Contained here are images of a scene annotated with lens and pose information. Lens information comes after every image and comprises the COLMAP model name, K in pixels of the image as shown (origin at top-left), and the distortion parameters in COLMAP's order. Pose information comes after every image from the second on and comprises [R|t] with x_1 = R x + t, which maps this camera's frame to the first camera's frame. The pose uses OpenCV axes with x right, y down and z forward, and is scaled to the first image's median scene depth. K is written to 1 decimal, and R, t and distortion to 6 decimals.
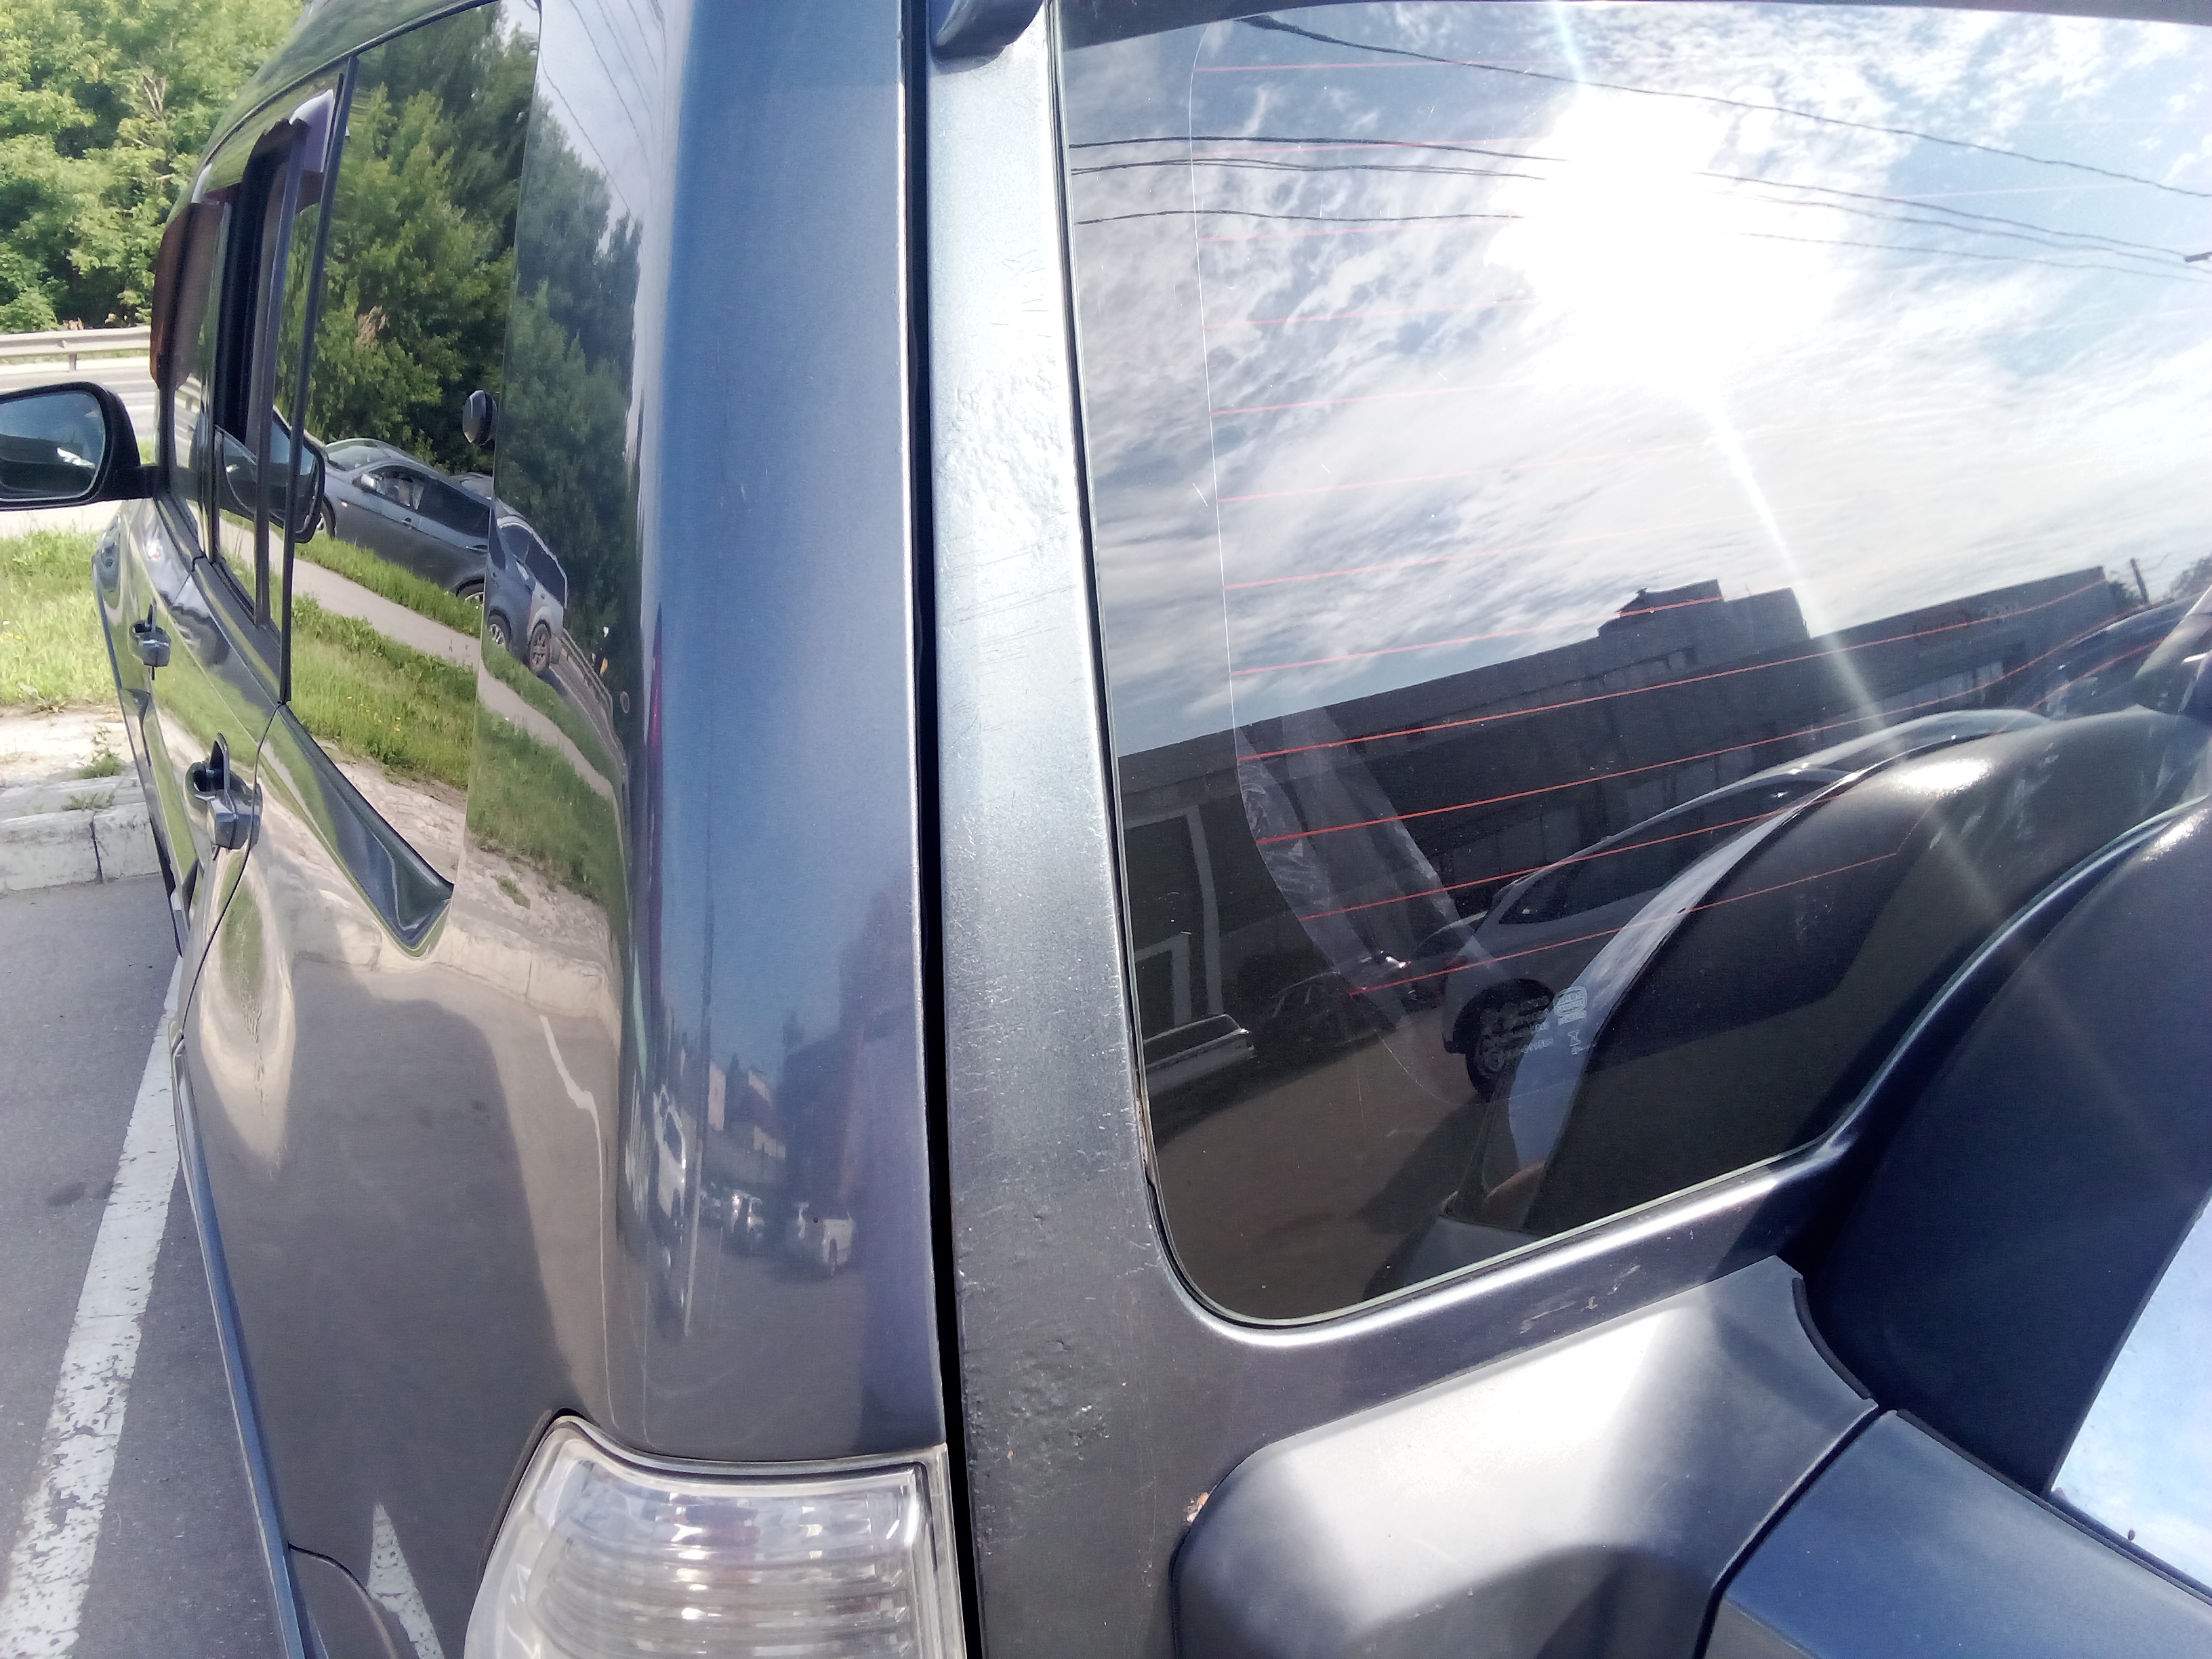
lens RADIAL K [[1927.5, 0, 1014.3], [0, 1927.5, 828.9], [0, 0, 1]] dist [-0.011302, 0.054438]
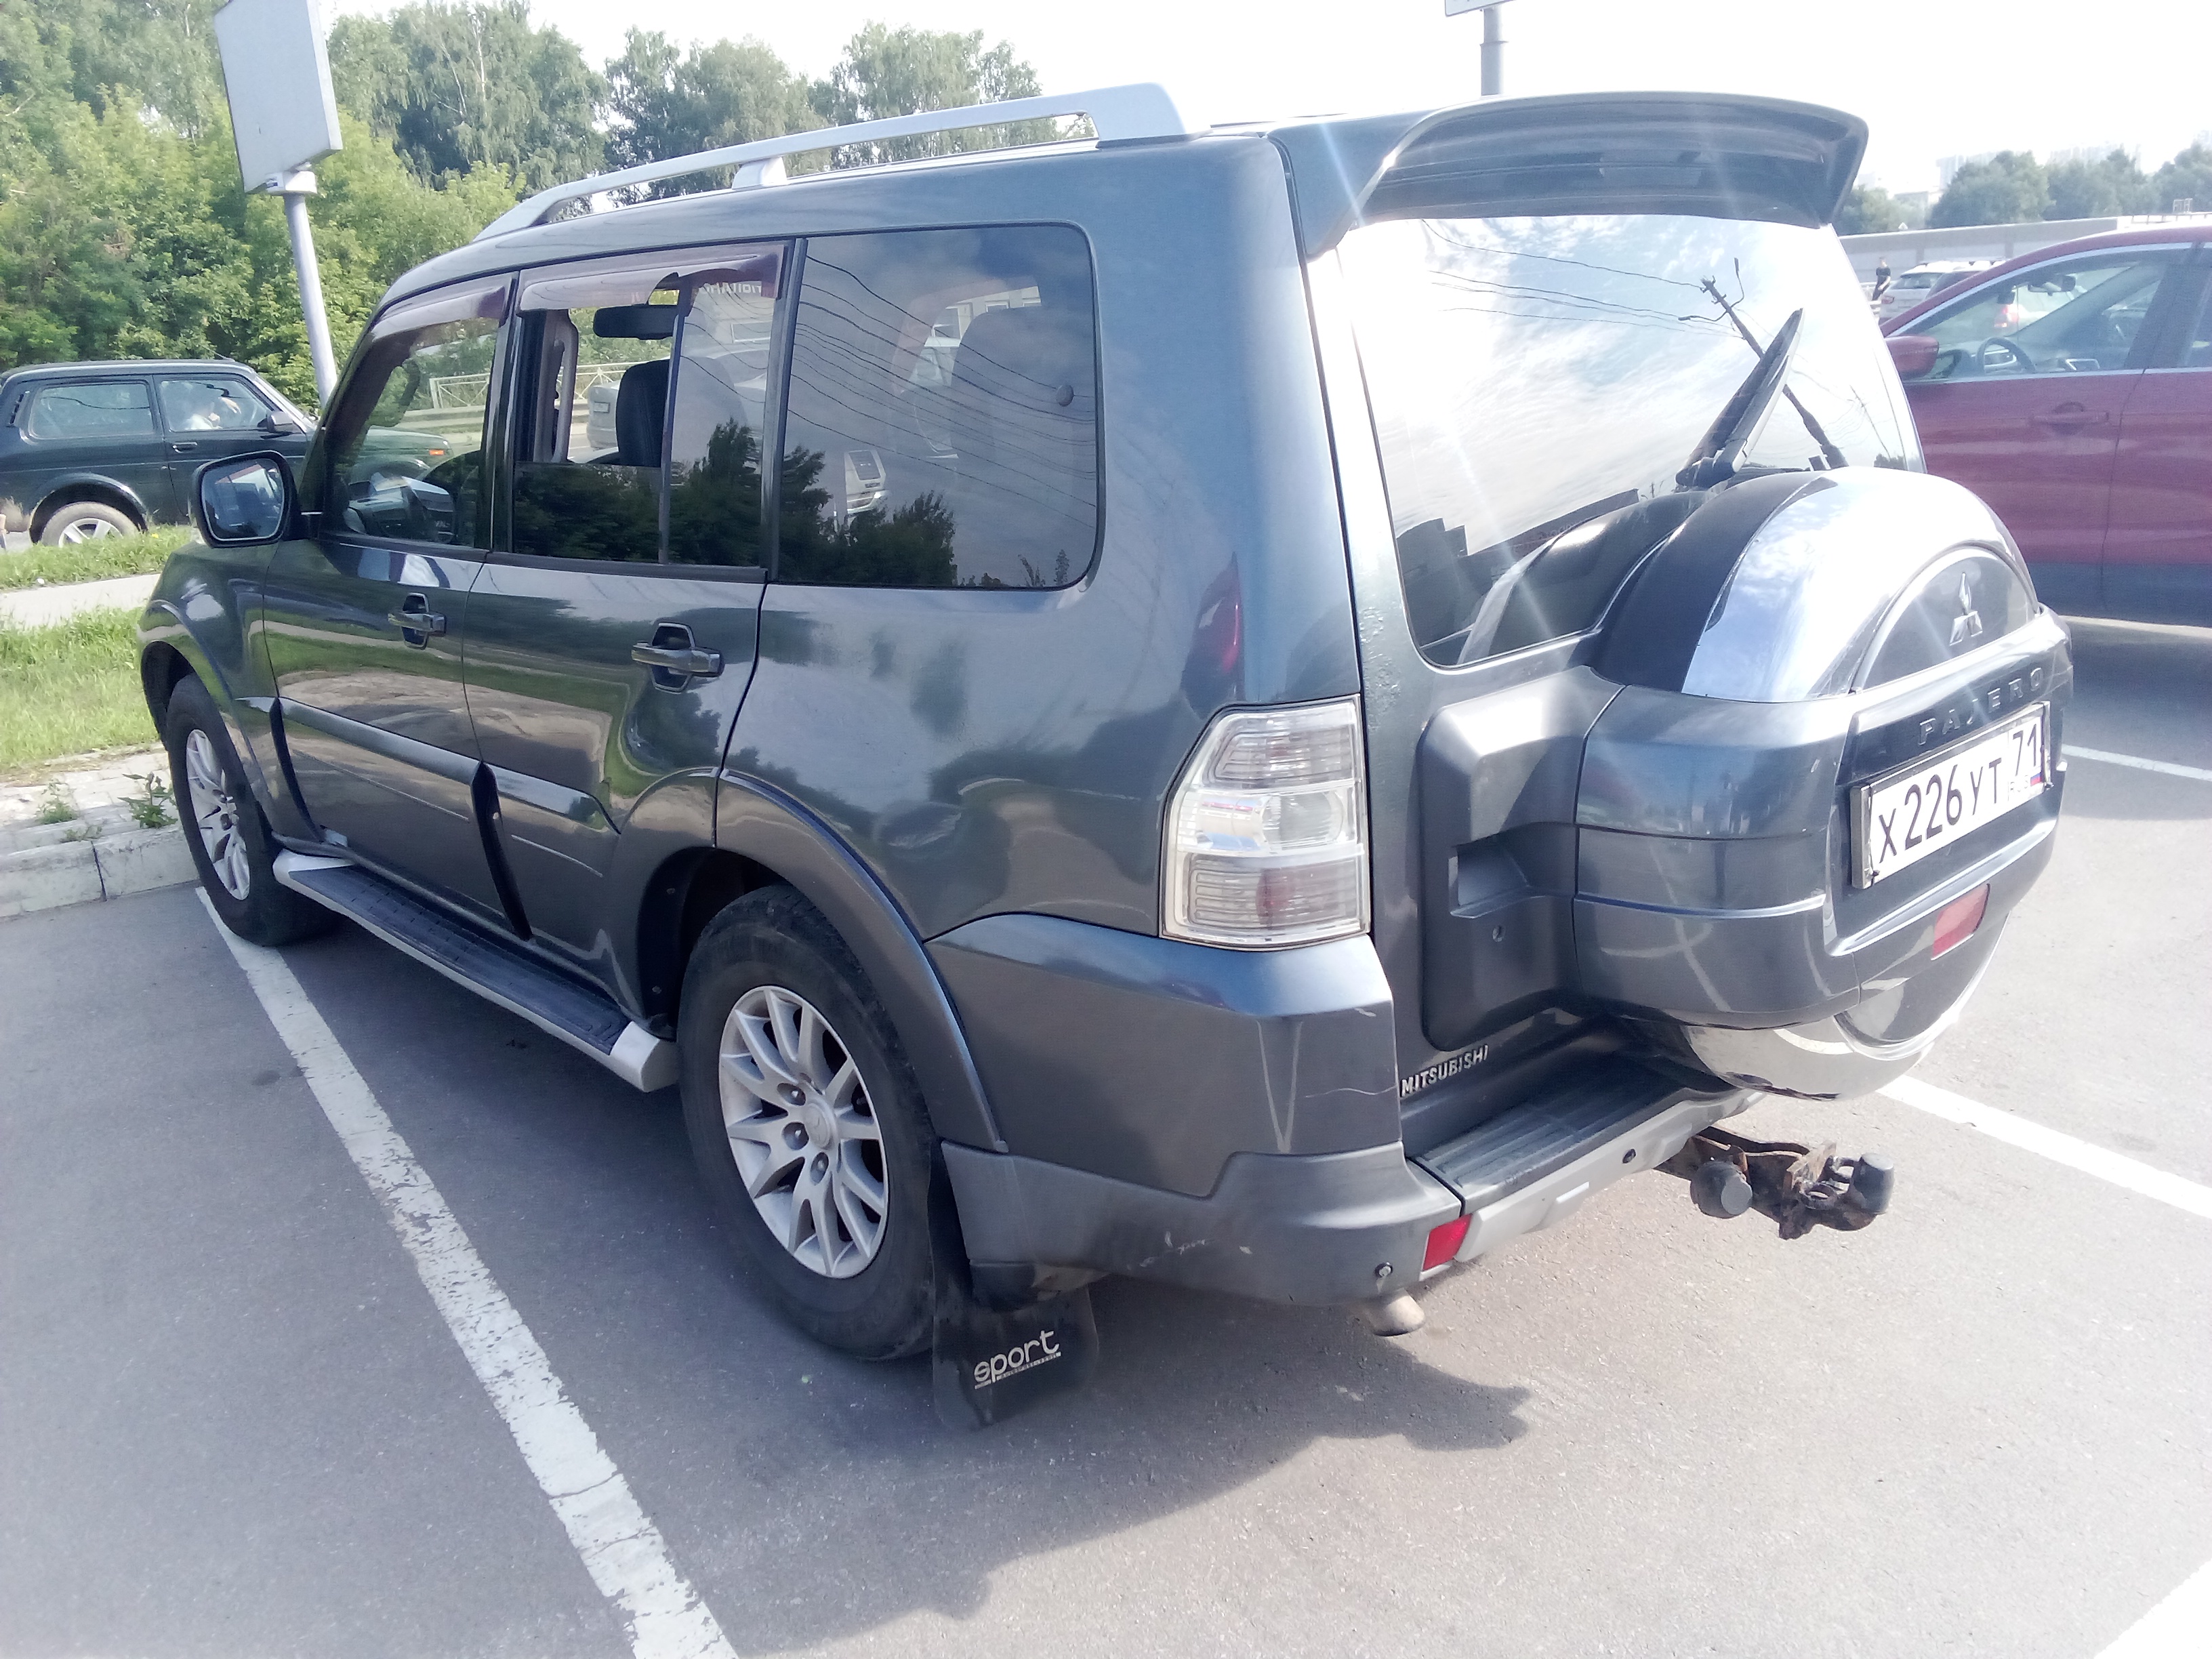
lens RADIAL K [[1786.4, 0, 1094.6], [0, 1786.4, 838.5], [0, 0, 1]] dist [0.106407, -0.174748]
pose [[0.973197, -0.089005, 0.212053, -0.272074], [0.094055, 0.995471, -0.013827, 0.138114], [-0.209862, 0.033401, 0.977160, -0.435158]]
